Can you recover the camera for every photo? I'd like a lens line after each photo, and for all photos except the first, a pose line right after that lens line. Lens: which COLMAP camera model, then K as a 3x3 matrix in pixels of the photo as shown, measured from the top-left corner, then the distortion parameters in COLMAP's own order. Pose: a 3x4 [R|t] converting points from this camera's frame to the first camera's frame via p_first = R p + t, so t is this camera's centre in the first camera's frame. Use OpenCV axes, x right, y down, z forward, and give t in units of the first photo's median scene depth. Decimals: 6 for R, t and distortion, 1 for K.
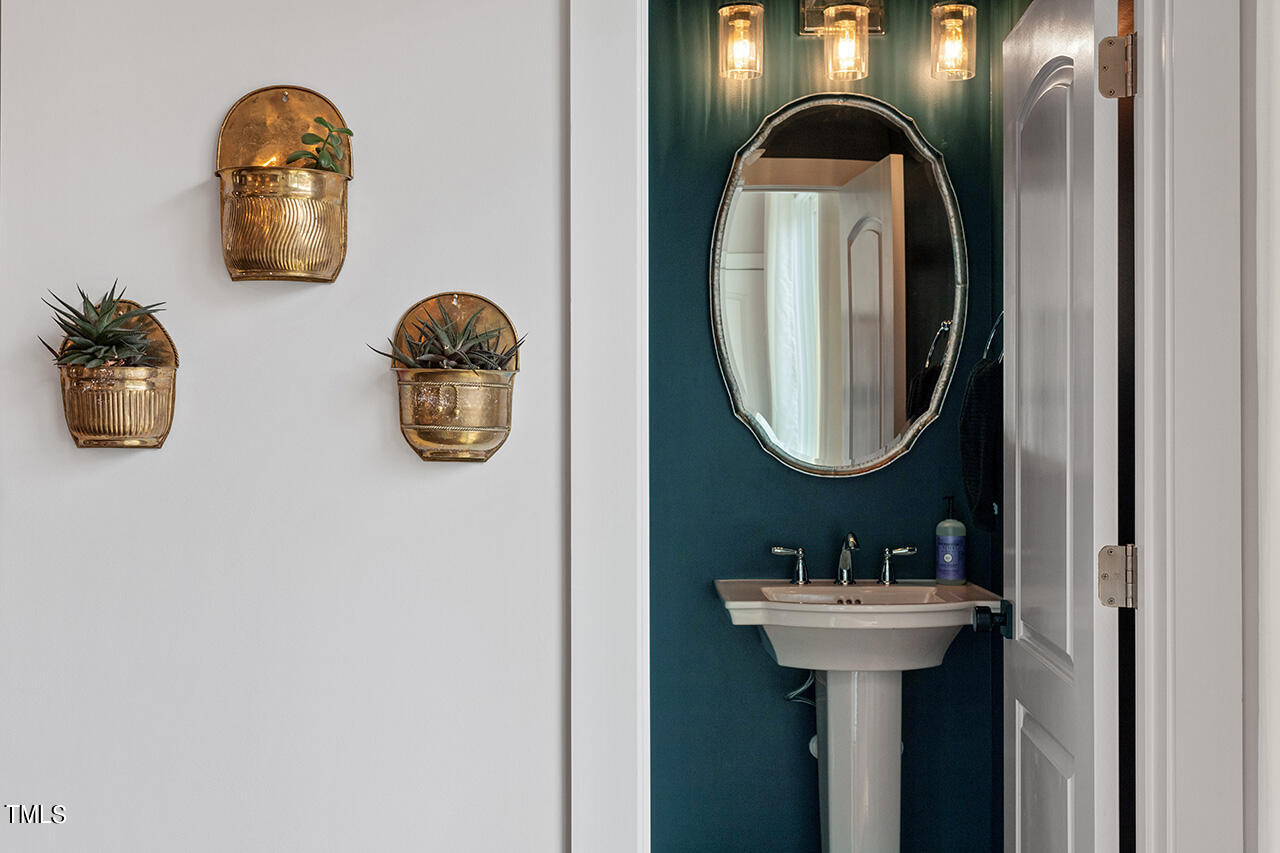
lens RADIAL K [[1427.3, 0, 640.5], [0, 1427.3, 404.9], [0, 0, 1]] dist [0.009790, 0.005477]
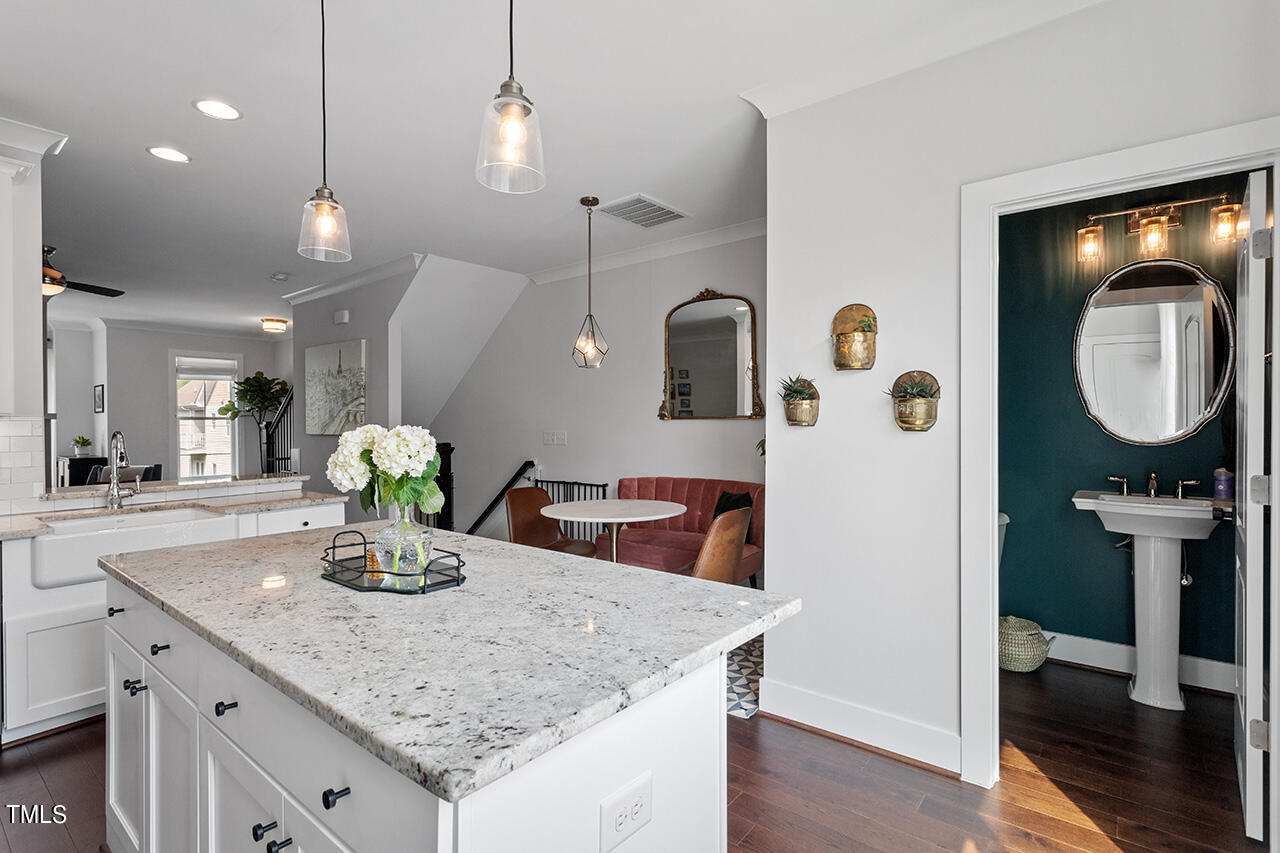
lens RADIAL K [[636.1, 0, 640.0], [0, 636.1, 426.5], [0, 0, 1]] dist [-0.001180, -0.000355]
pose [[0.787069, 0.002144, -0.616861, 0.141812], [0.007395, 0.999889, 0.012910, 0.006912], [0.616820, -0.014723, 0.786966, -0.207835]]
